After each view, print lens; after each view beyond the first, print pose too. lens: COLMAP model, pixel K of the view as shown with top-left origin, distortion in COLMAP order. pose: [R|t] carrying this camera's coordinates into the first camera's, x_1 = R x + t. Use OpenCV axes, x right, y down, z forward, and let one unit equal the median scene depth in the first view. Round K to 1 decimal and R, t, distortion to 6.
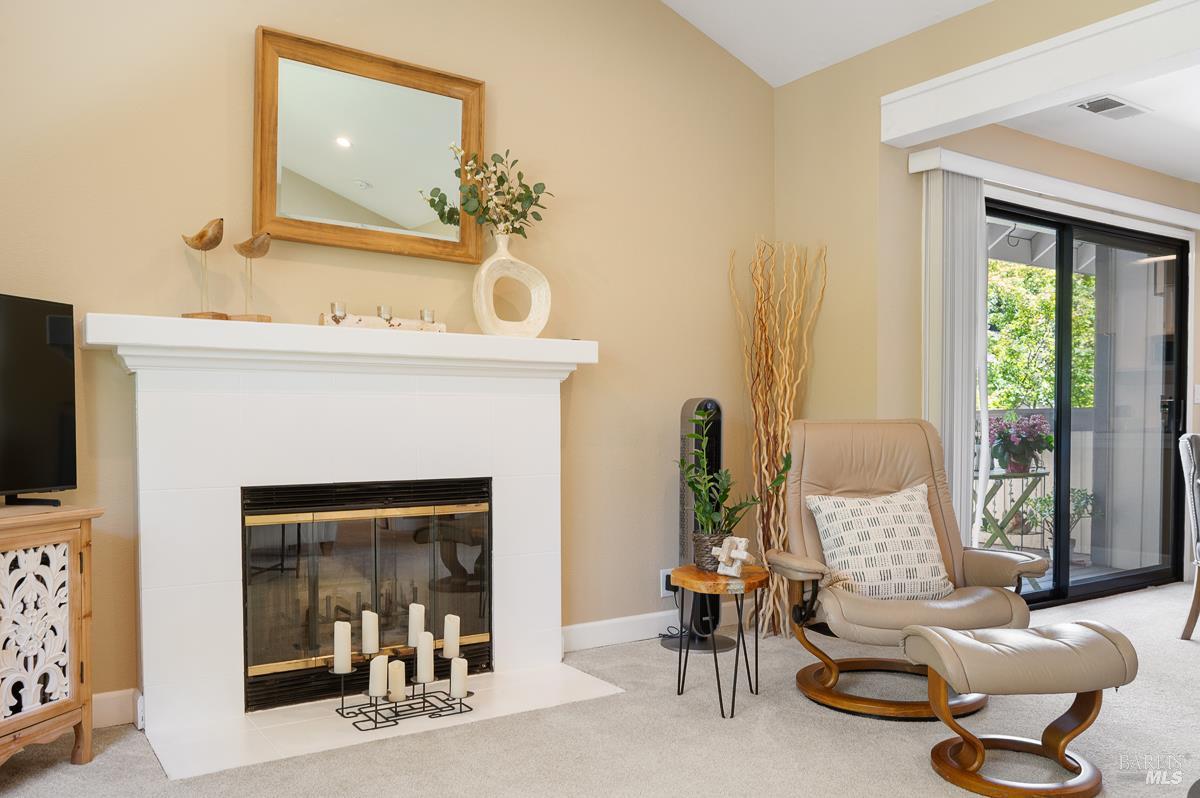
lens RADIAL K [[930.9, 0, 573.4], [0, 930.9, 480.9], [0, 0, 1]] dist [-0.012858, 0.000588]
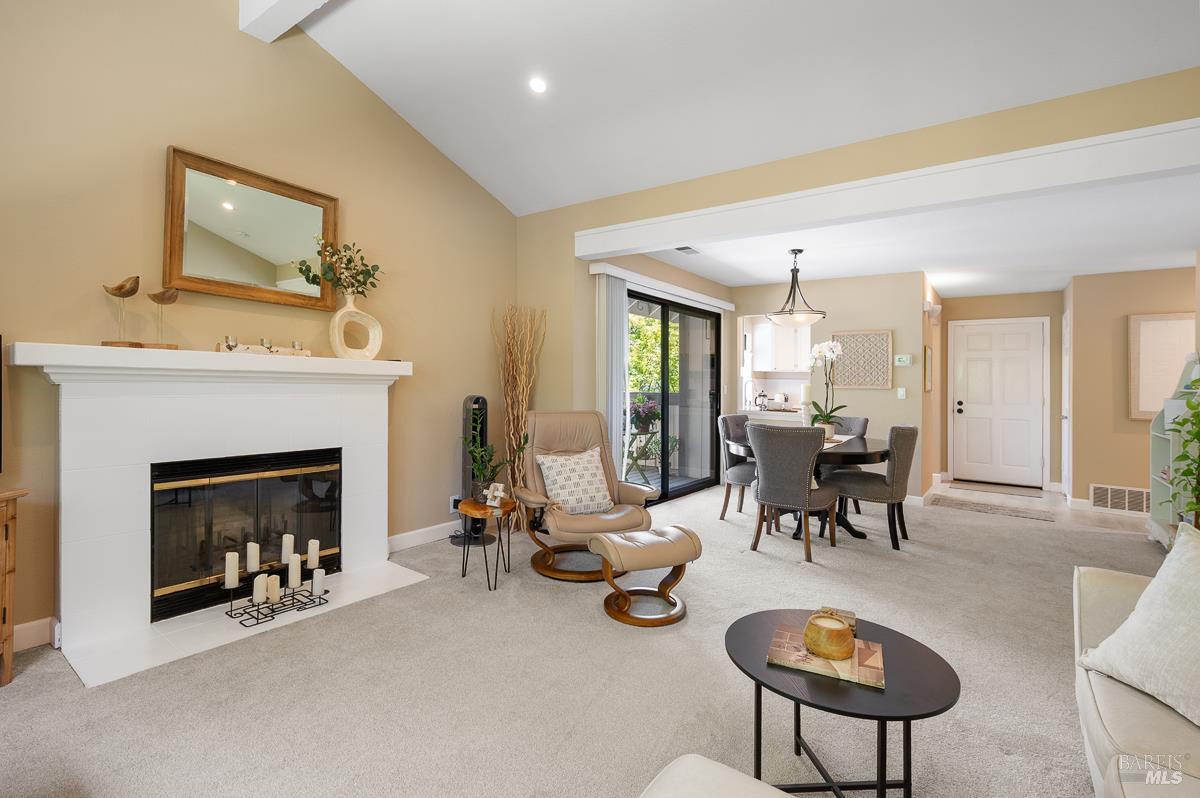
lens RADIAL K [[547.8, 0, 589.8], [0, 547.8, 404.5], [0, 0, 1]] dist [-0.003695, 0.000756]
pose [[0.939240, 0.004828, 0.343227, -0.012019], [0.005608, 0.999552, -0.029407, -0.048848], [-0.343215, 0.029545, 0.938792, -0.017218]]
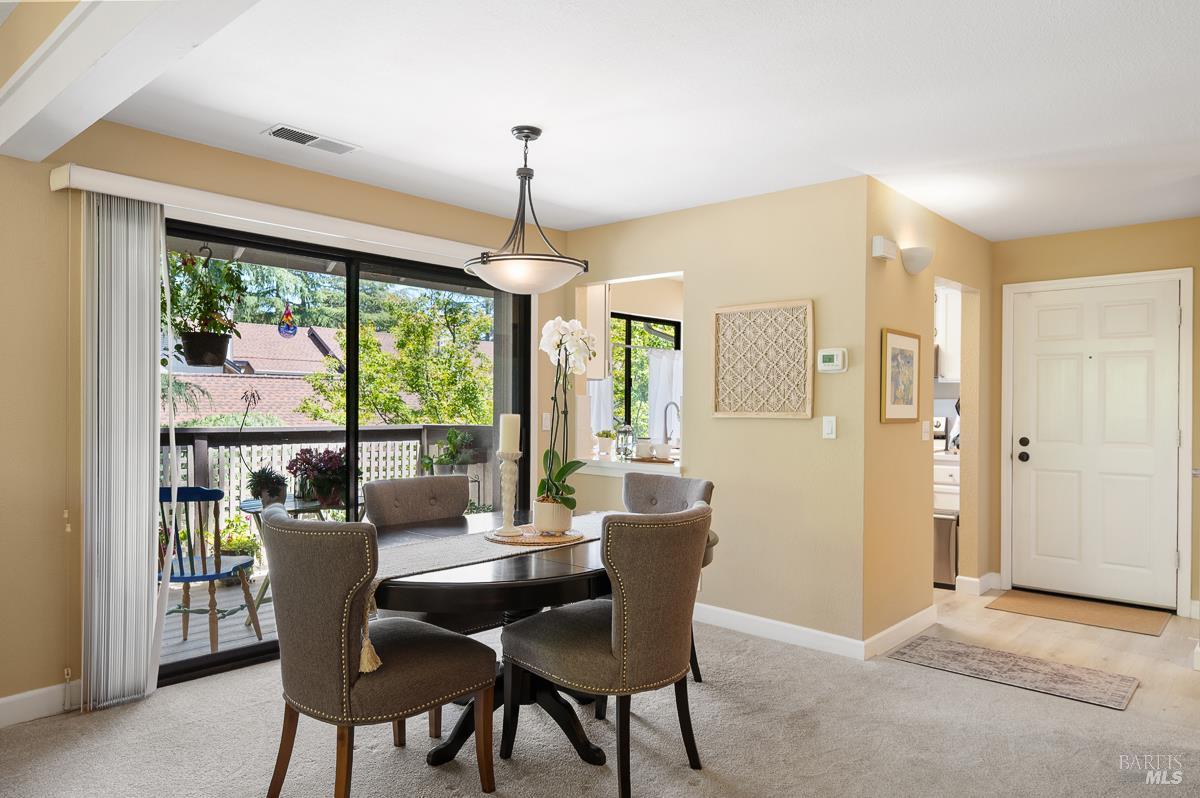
lens RADIAL K [[761.5, 0, 614.2], [0, 761.5, 440.4], [0, 0, 1]] dist [-0.007884, 0.001768]
pose [[0.967460, -0.003782, 0.252994, 0.836540], [0.008828, 0.999784, -0.018812, -0.087827], [-0.252868, 0.020433, 0.967285, 0.197024]]
